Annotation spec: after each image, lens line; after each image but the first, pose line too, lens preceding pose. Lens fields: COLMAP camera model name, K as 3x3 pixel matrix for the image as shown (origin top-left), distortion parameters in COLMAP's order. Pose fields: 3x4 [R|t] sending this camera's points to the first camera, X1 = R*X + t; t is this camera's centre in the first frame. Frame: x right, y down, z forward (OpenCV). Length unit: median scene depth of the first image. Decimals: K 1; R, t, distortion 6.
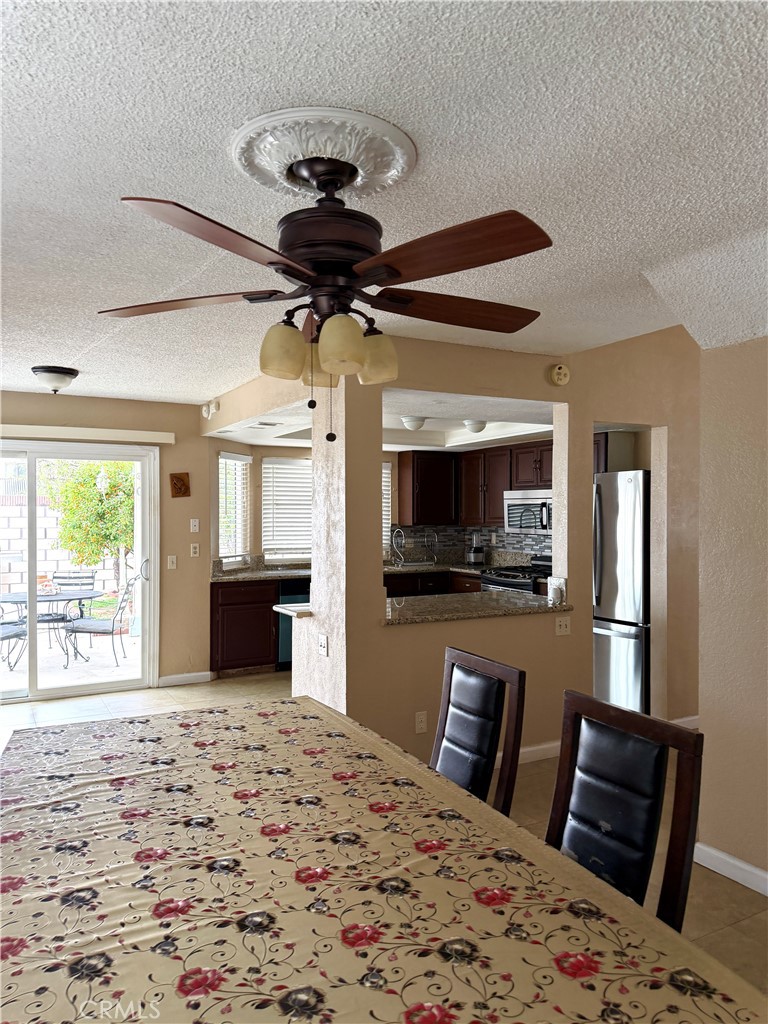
lens RADIAL K [[731.0, 0, 384.0], [0, 731.0, 512.0], [0, 0, 1]] dist [0.147364, -0.000509]
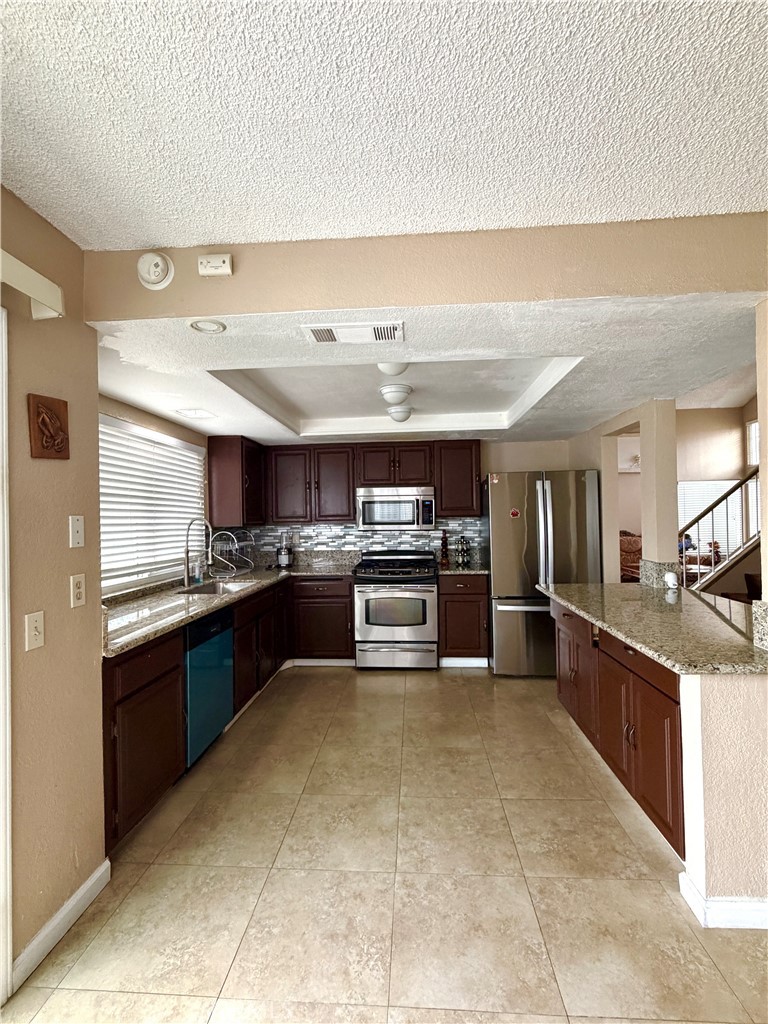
lens RADIAL K [[460.6, 0, 384.0], [0, 460.6, 512.0], [0, 0, 1]] dist [0.000267, 0.000000]
pose [[0.534796, 0.003920, 0.844972, -0.362681], [0.011730, 0.999858, -0.012062, 0.011917], [-0.844900, 0.016362, 0.534674, 0.676387]]
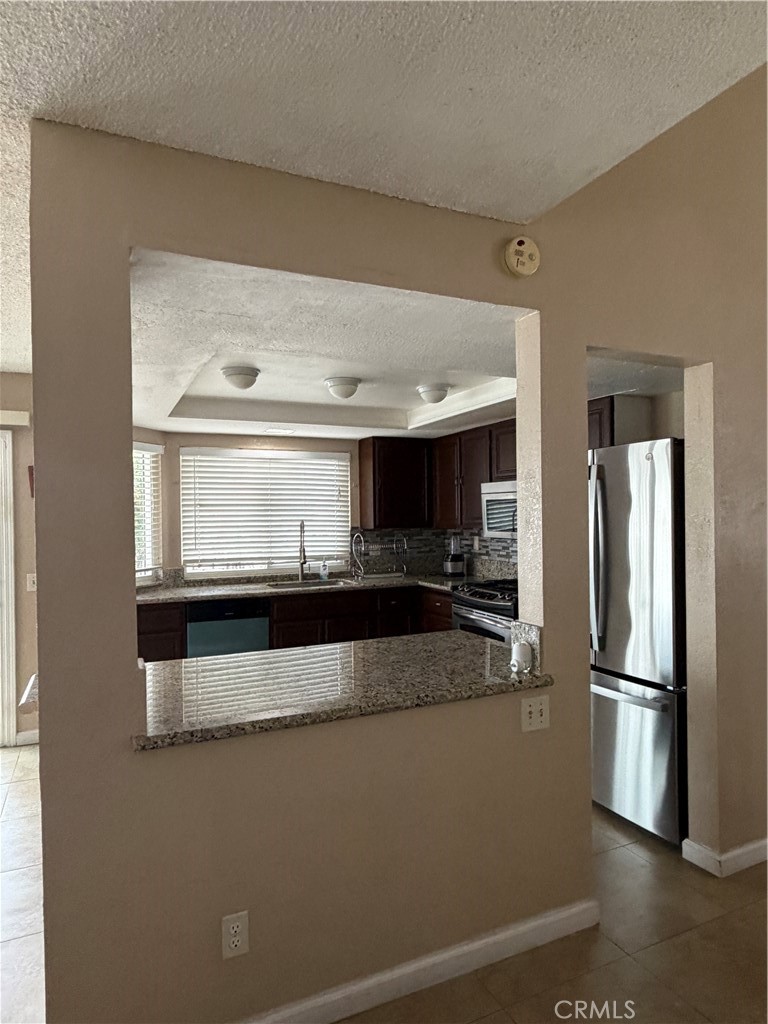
lens RADIAL K [[624.9, 0, 384.0], [0, 624.9, 512.0], [0, 0, 1]] dist [-0.000959, 0.001278]
pose [[0.997902, -0.014196, -0.063168, 0.108096], [0.014017, 0.999896, -0.003289, 0.002487], [0.063208, 0.002397, 0.997997, 0.354930]]
